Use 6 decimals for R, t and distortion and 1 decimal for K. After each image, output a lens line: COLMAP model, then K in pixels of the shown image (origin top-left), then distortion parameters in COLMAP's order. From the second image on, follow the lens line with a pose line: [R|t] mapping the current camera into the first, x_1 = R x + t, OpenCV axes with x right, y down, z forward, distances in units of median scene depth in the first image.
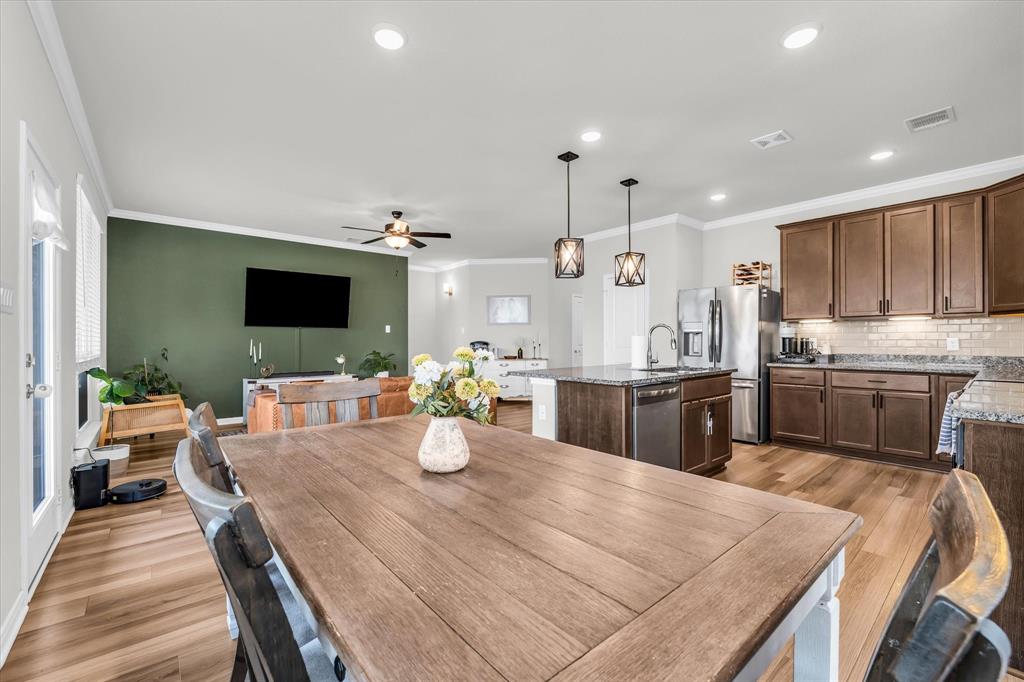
lens RADIAL K [[430.3, 0, 512.3], [0, 430.3, 341.8], [0, 0, 1]] dist [-0.011816, 0.000906]
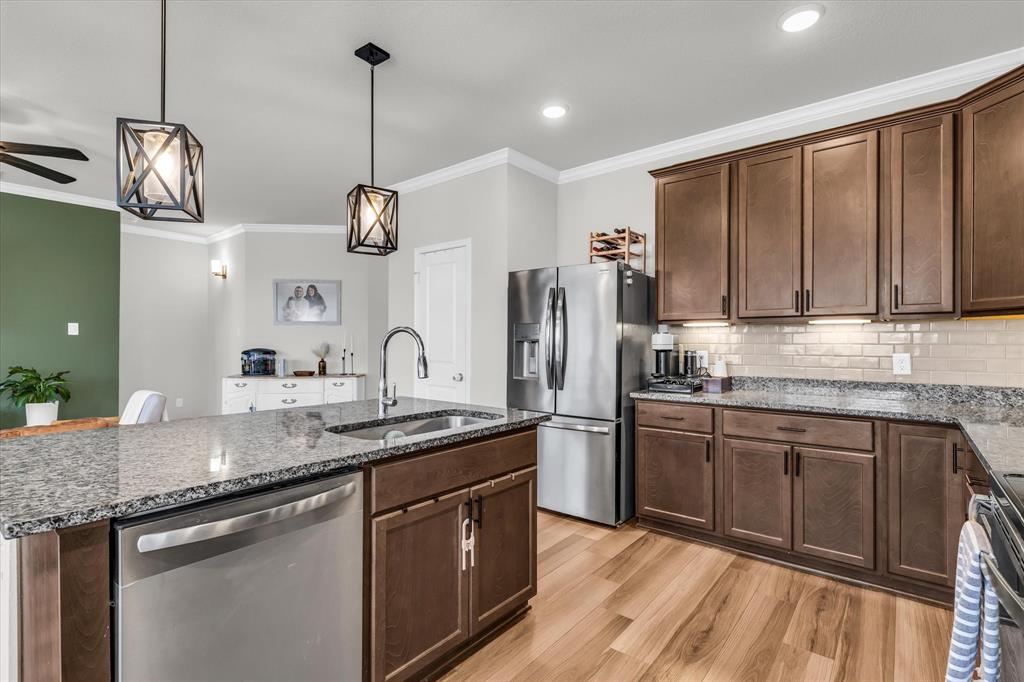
lens RADIAL K [[495.3, 0, 513.6], [0, 495.3, 341.7], [0, 0, 1]] dist [0.010880, -0.001405]
pose [[0.981707, 0.004353, 0.190348, 0.302002], [-0.003565, 0.999984, -0.004484, -0.018537], [-0.190365, 0.003724, 0.981706, 0.347002]]
